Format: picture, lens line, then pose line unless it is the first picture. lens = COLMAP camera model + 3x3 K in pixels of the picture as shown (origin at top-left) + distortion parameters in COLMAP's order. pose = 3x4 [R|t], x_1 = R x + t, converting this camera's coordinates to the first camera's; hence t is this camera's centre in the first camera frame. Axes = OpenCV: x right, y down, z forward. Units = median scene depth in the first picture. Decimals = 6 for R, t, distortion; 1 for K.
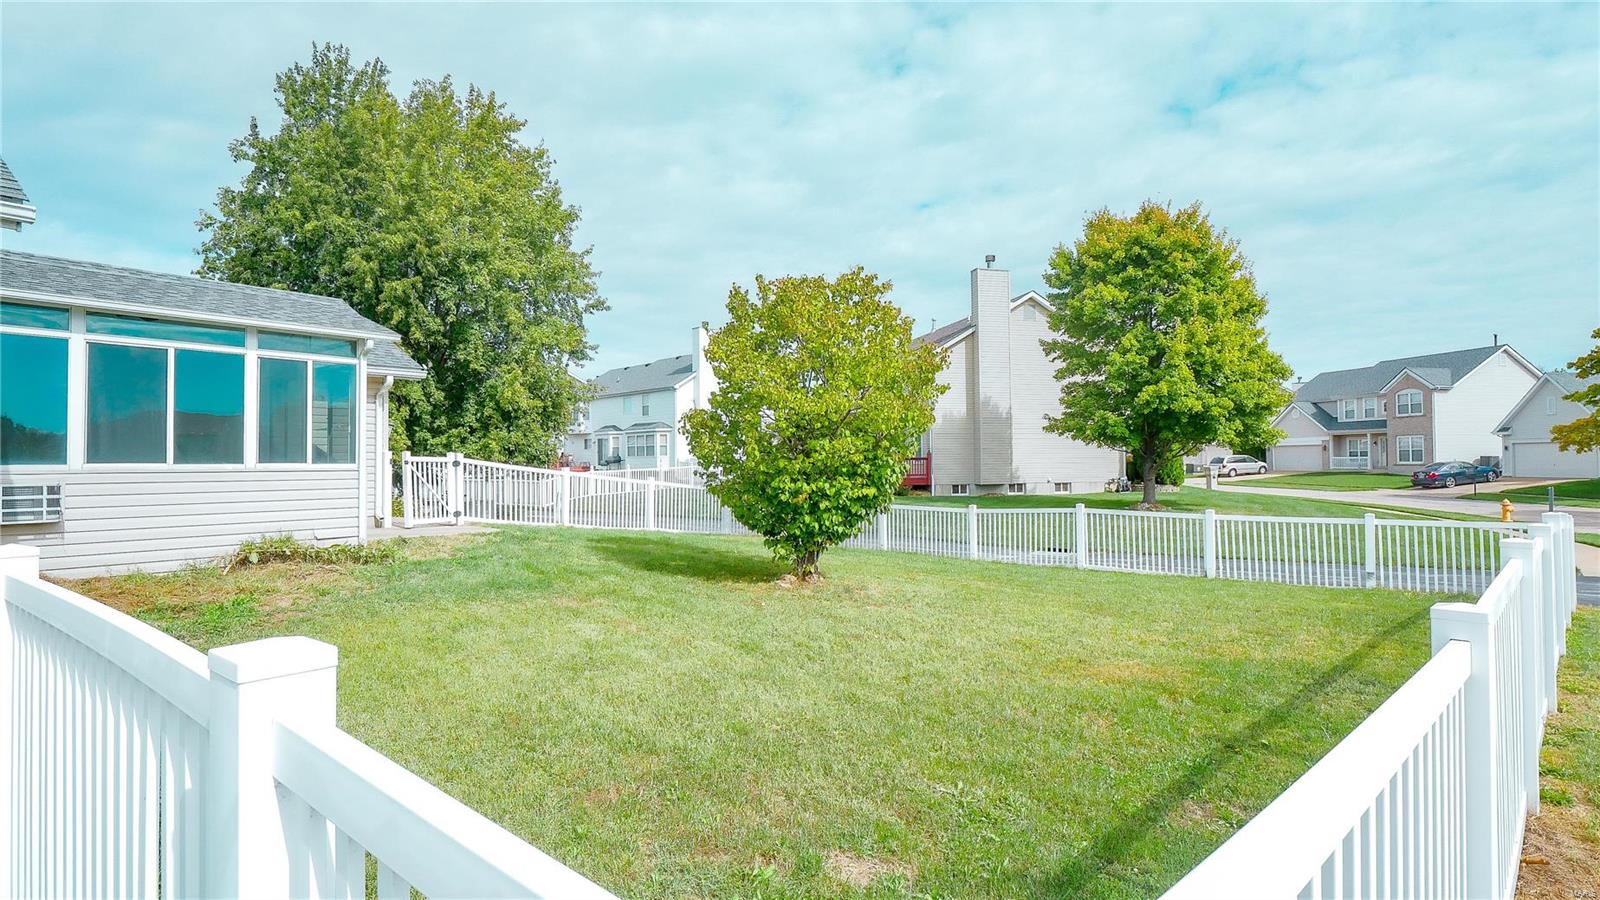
lens RADIAL K [[787.6, 0, 791.5], [0, 787.6, 448.6], [0, 0, 1]] dist [-0.003026, -0.001037]
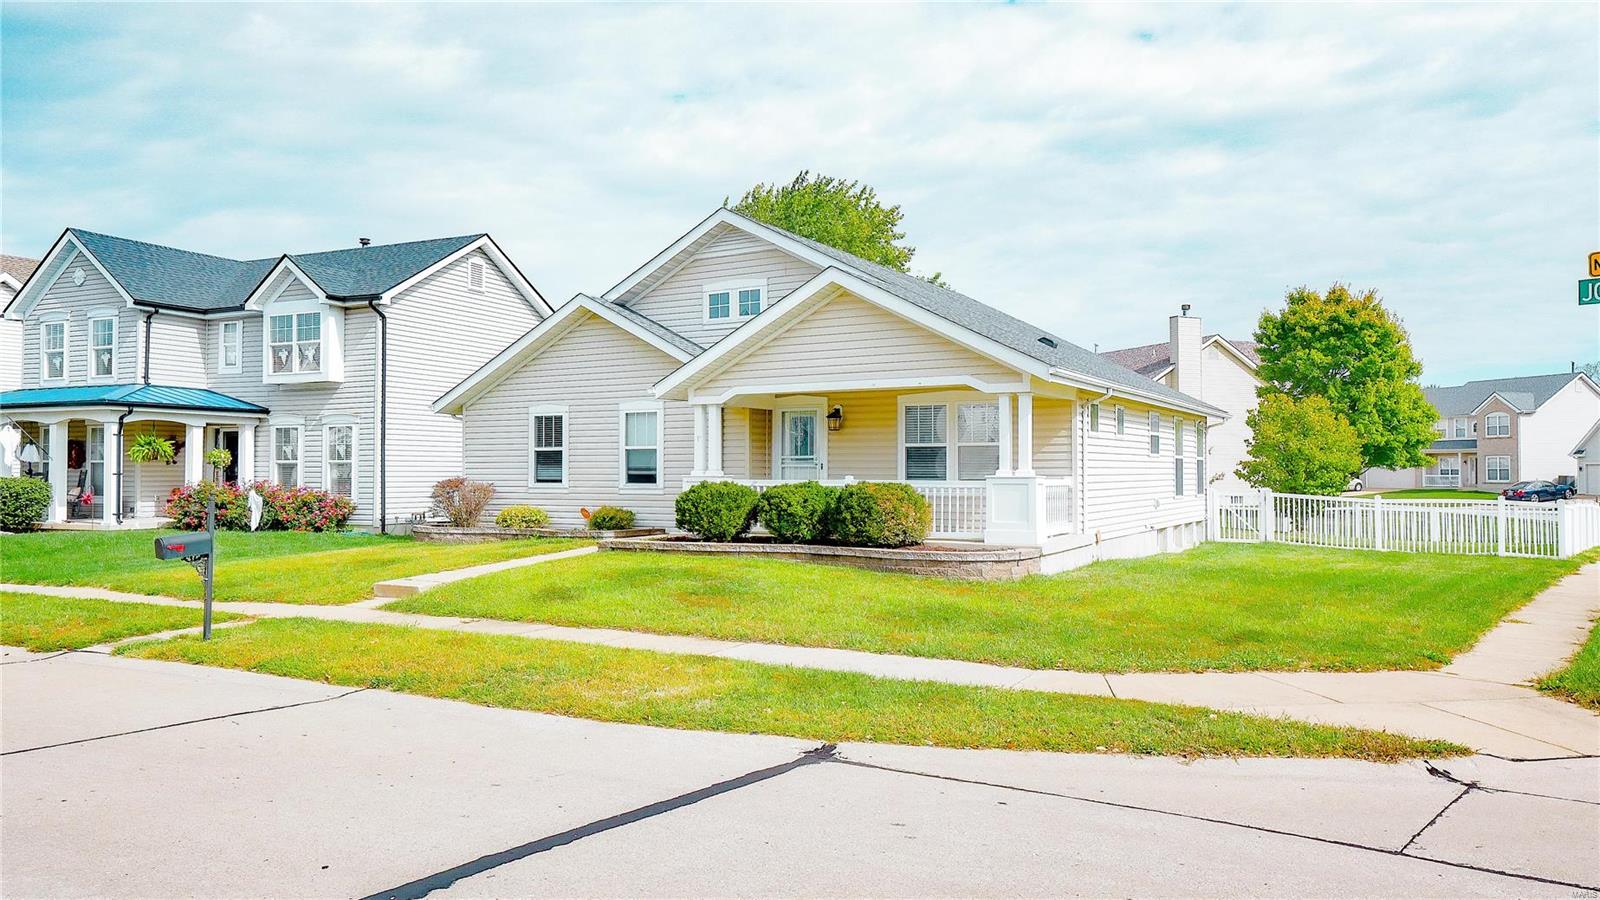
lens RADIAL K [[1142.8, 0, 788.3], [0, 1142.8, 452.2], [0, 0, 1]] dist [0.020730, -0.004796]
pose [[0.990887, 0.012553, 0.134109, -0.692105], [-0.012635, 0.999920, -0.000239, -0.015830], [-0.134101, -0.001457, 0.990967, -0.769542]]
